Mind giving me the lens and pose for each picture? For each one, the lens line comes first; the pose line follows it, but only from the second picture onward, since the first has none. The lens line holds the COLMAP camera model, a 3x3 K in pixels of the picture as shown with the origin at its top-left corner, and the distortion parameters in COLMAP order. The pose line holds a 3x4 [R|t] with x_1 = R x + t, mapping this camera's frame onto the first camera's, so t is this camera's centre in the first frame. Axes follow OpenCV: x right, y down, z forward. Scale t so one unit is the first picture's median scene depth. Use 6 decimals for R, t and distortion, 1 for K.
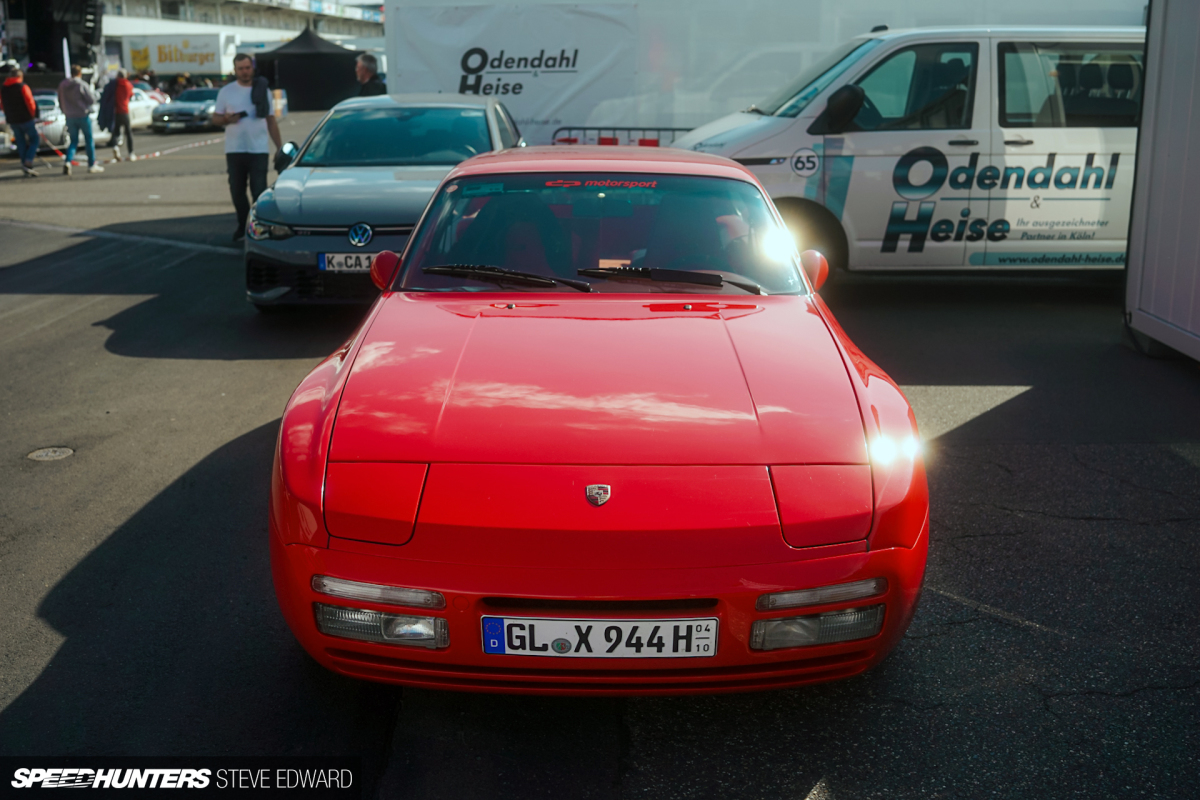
lens RADIAL K [[1212.2, 0, 600.0], [0, 1212.2, 400.0], [0, 0, 1]] dist [-0.127044, 0.028203]
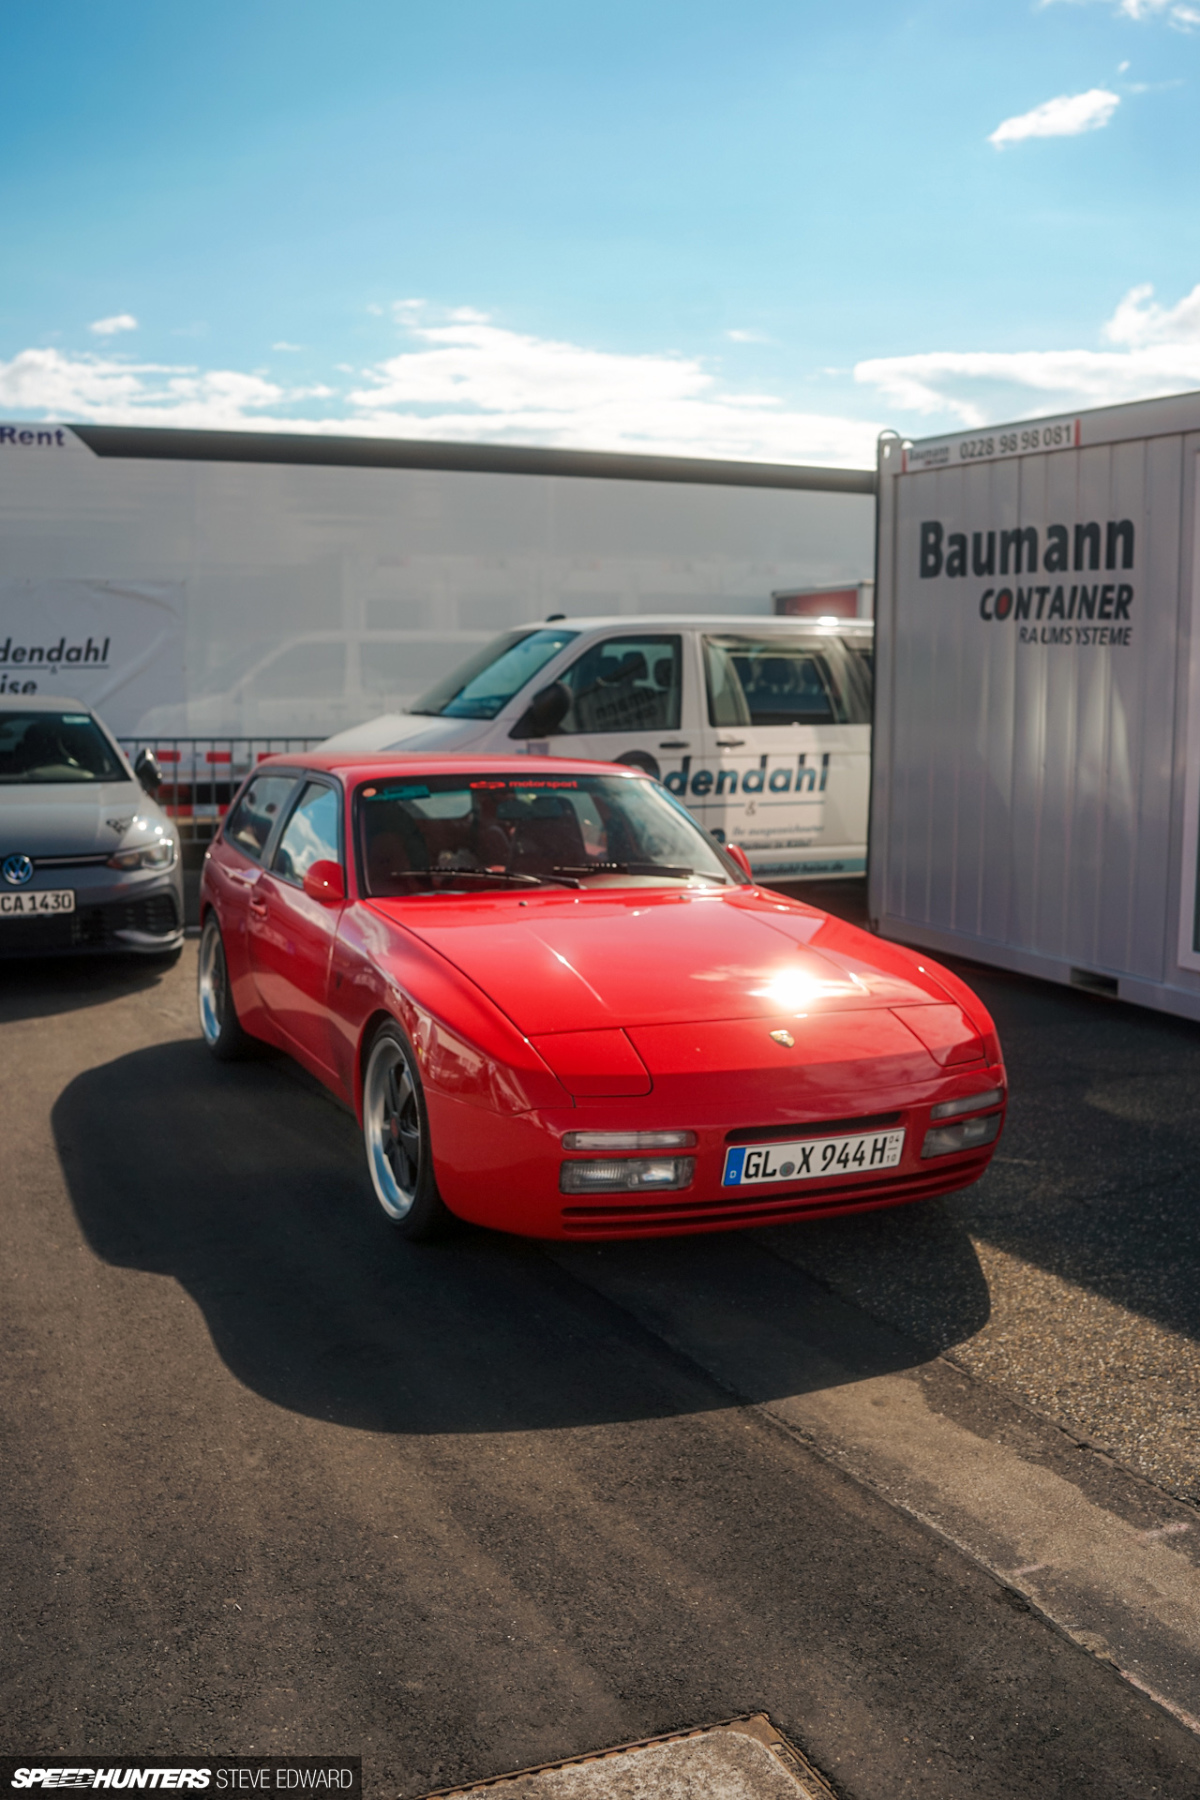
lens RADIAL K [[1750.5, 0, 600.0], [0, 1750.5, 900.0], [0, 0, 1]] dist [-0.209227, 0.297152]
pose [[0.911496, -0.041937, 0.409166, -0.288162], [0.095724, 0.989102, -0.111867, 0.040598], [-0.400015, 0.141133, 0.905577, -0.150112]]
